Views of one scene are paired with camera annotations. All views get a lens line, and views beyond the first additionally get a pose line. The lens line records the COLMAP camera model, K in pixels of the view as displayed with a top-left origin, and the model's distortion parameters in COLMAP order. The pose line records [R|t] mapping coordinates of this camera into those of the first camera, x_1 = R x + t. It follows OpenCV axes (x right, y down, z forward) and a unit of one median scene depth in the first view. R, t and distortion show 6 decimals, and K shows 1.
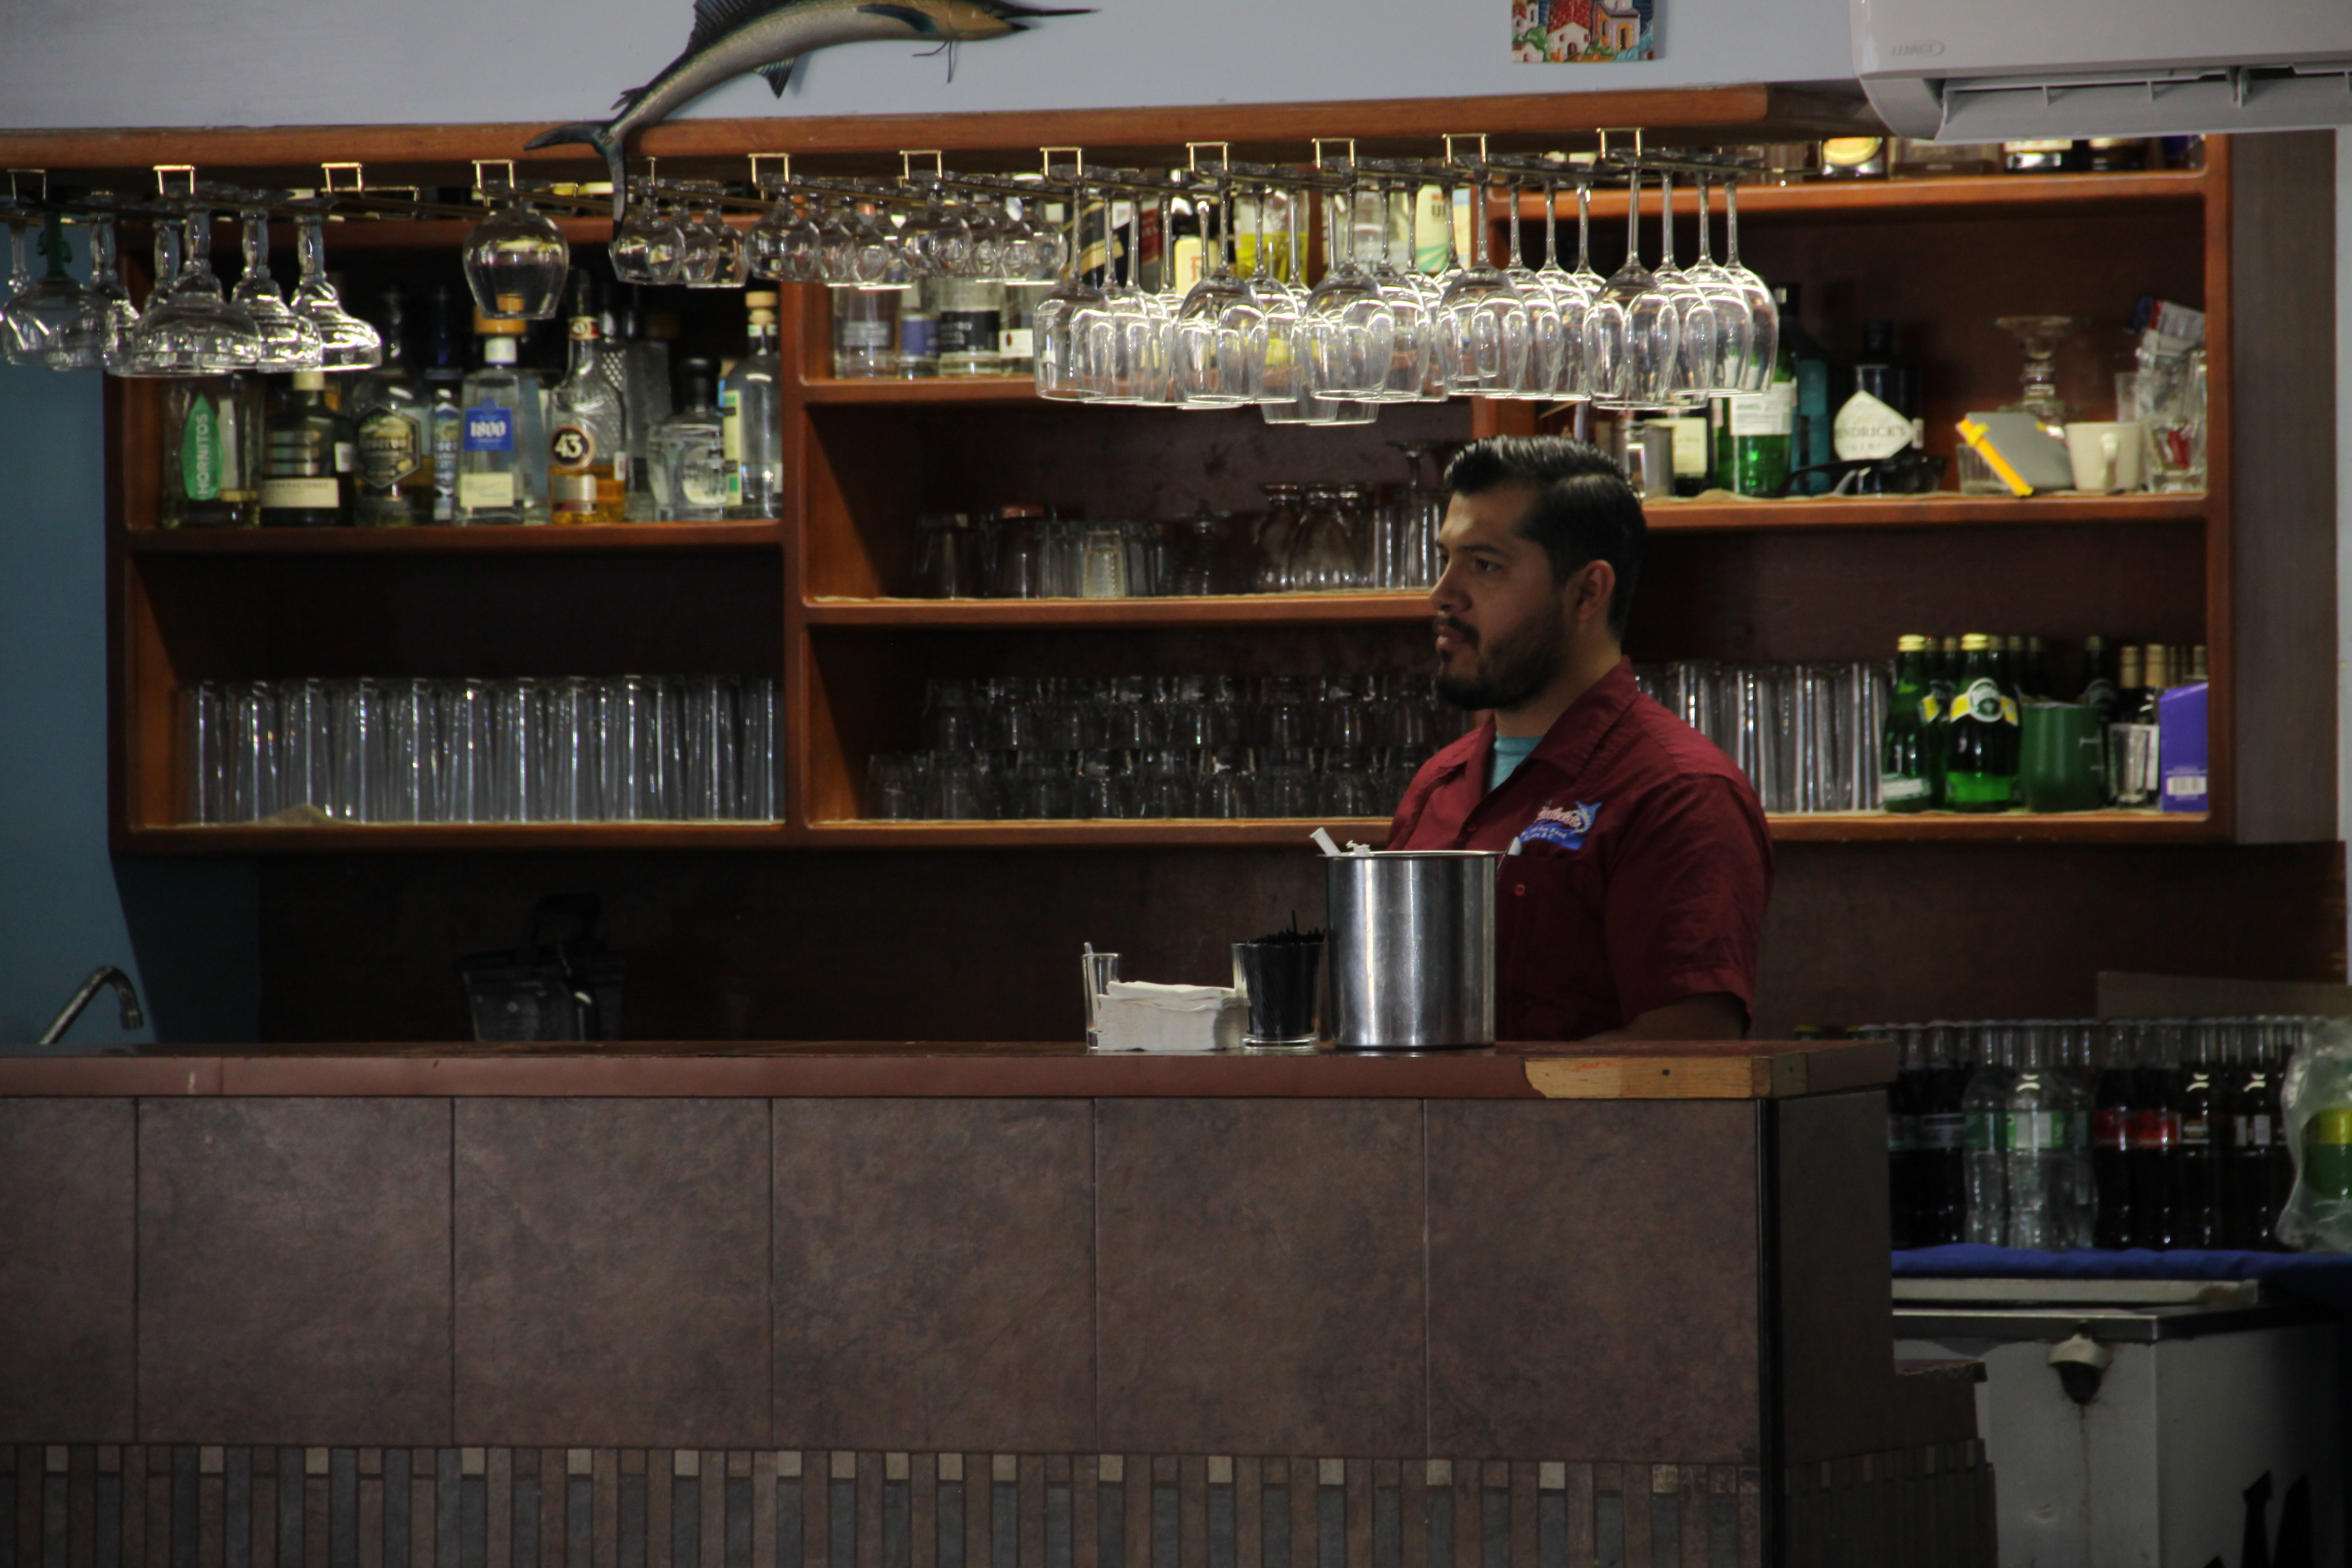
lens RADIAL K [[13171.9, 0, 1176.0], [0, 13171.9, 784.0], [0, 0, 1]] dist [2.903982, -5.631386]
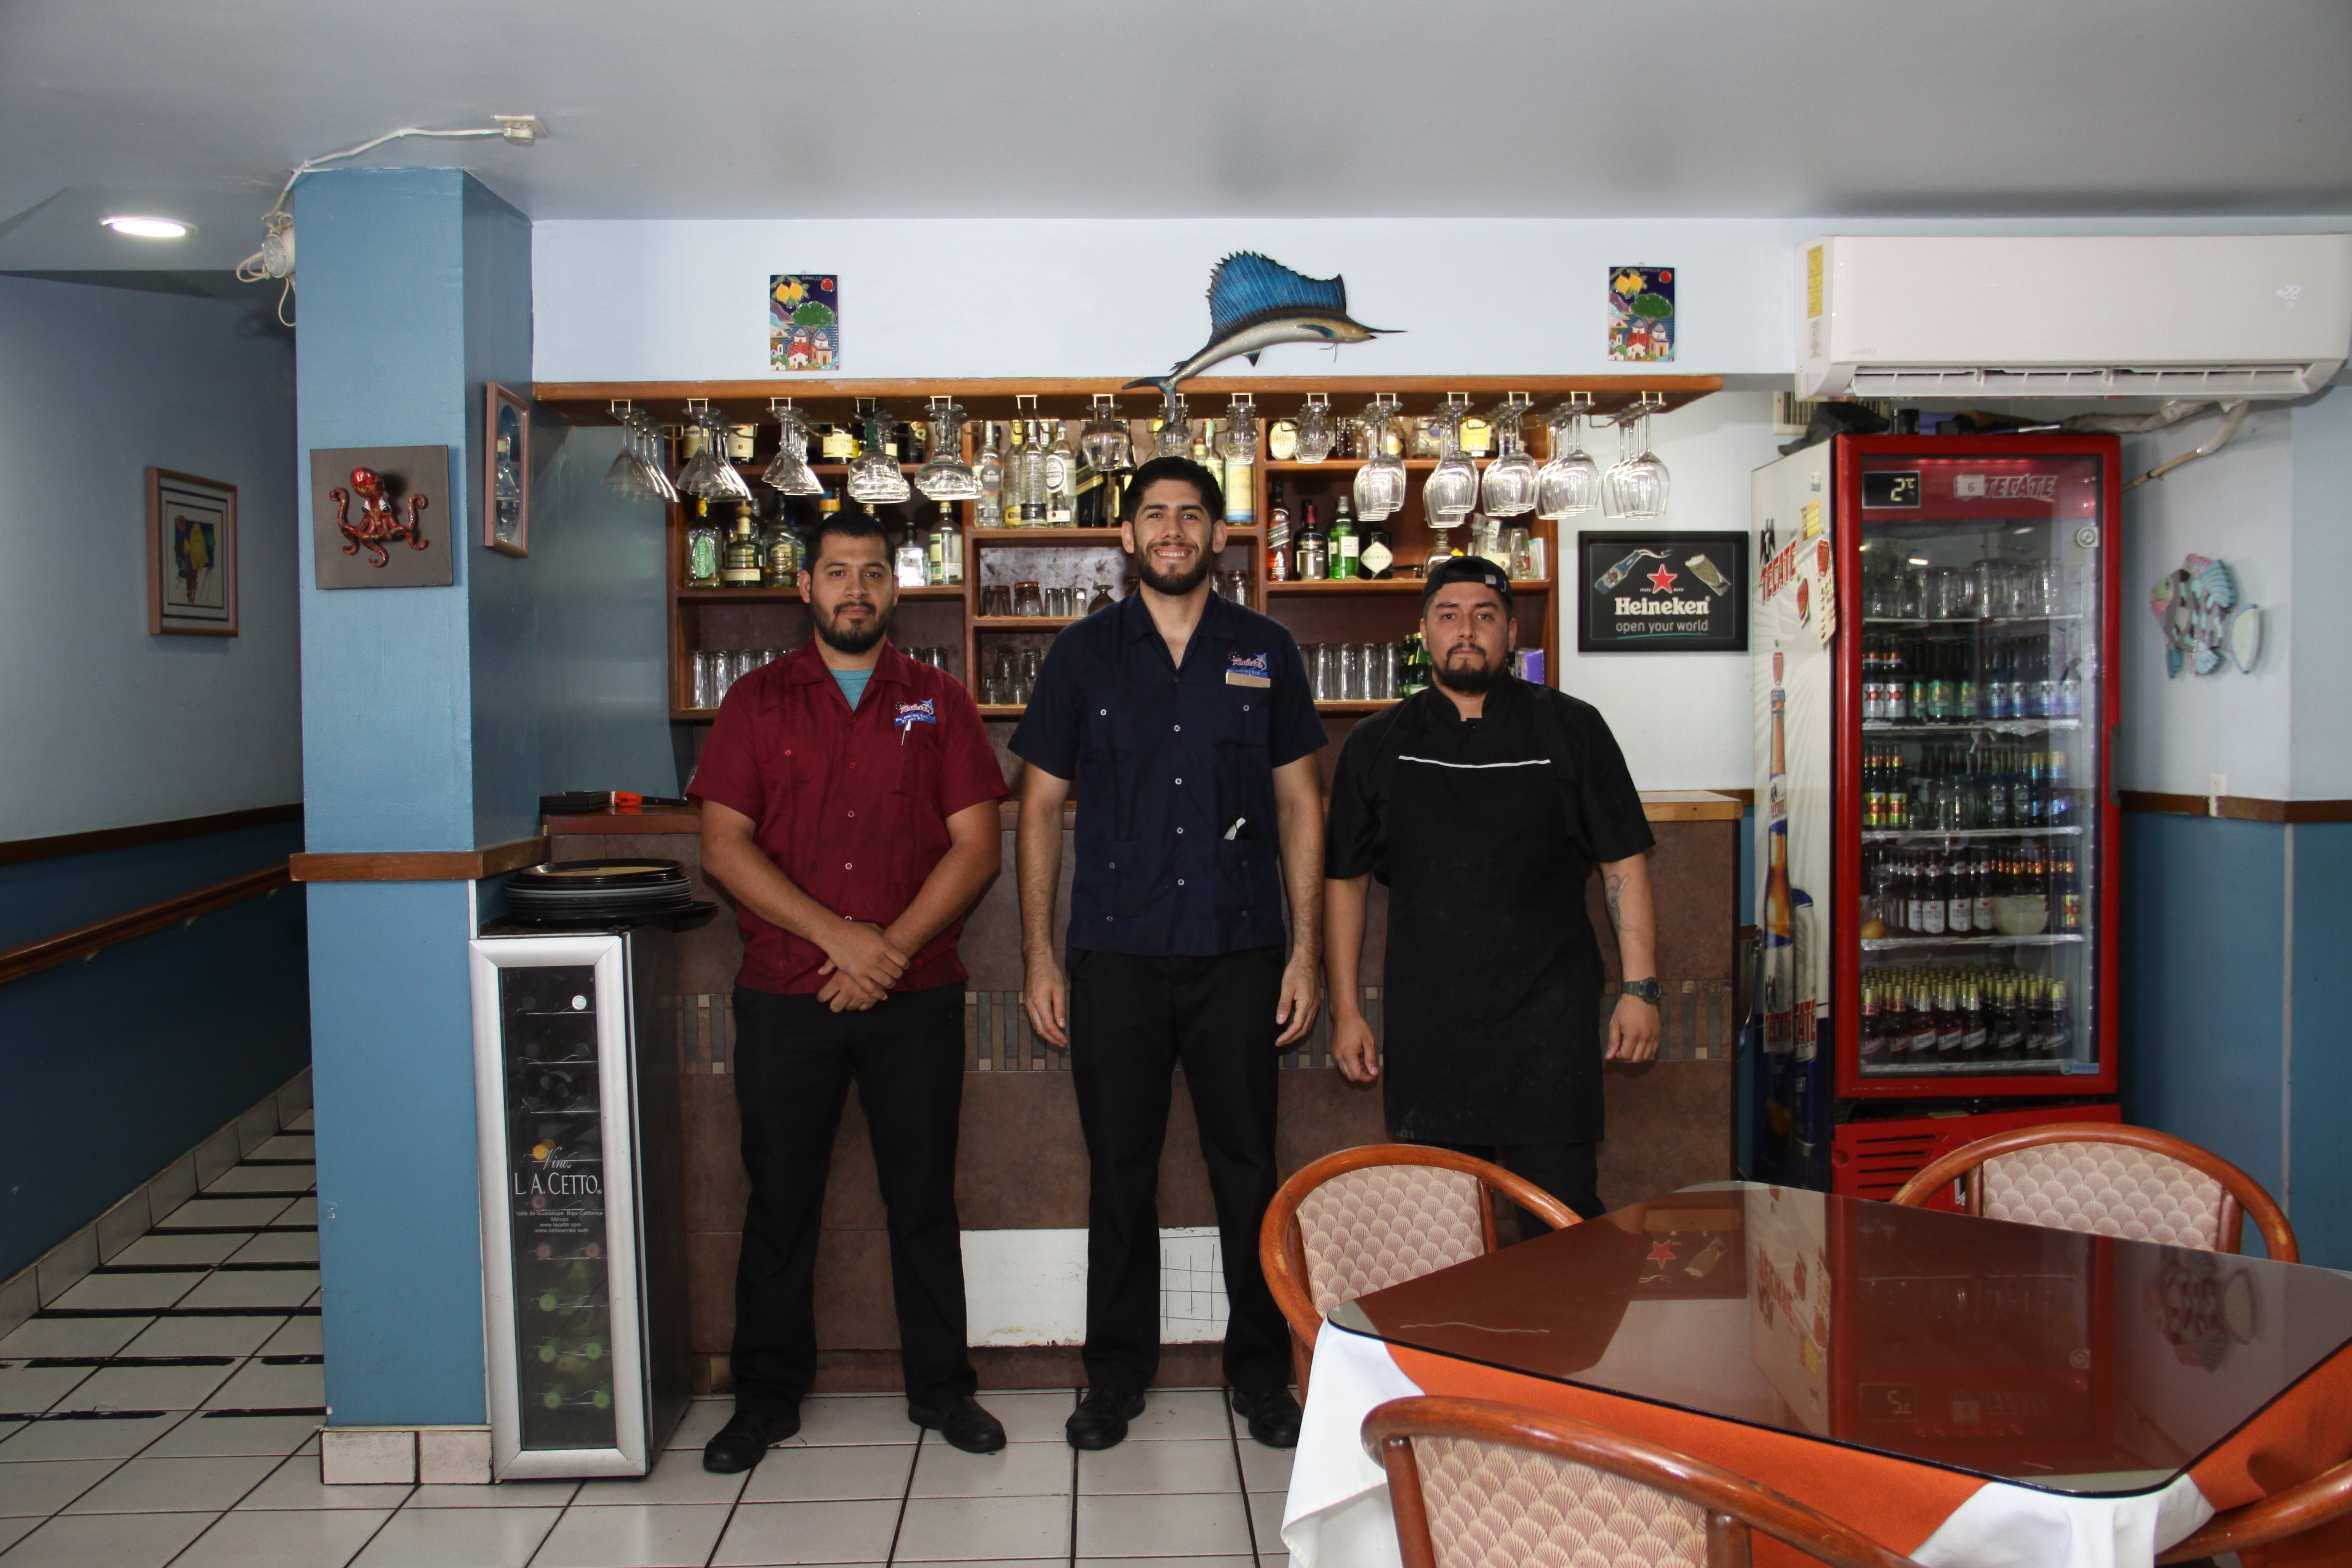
lens RADIAL K [[2213.8, 0, 1176.0], [0, 2213.8, 784.0], [0, 0, 1]] dist [-0.005177, -0.000936]
pose [[0.897571, -0.020467, 0.440395, -0.201163], [0.005532, 0.999366, 0.035171, 0.003619], [-0.440835, -0.029132, 0.897115, 0.678661]]
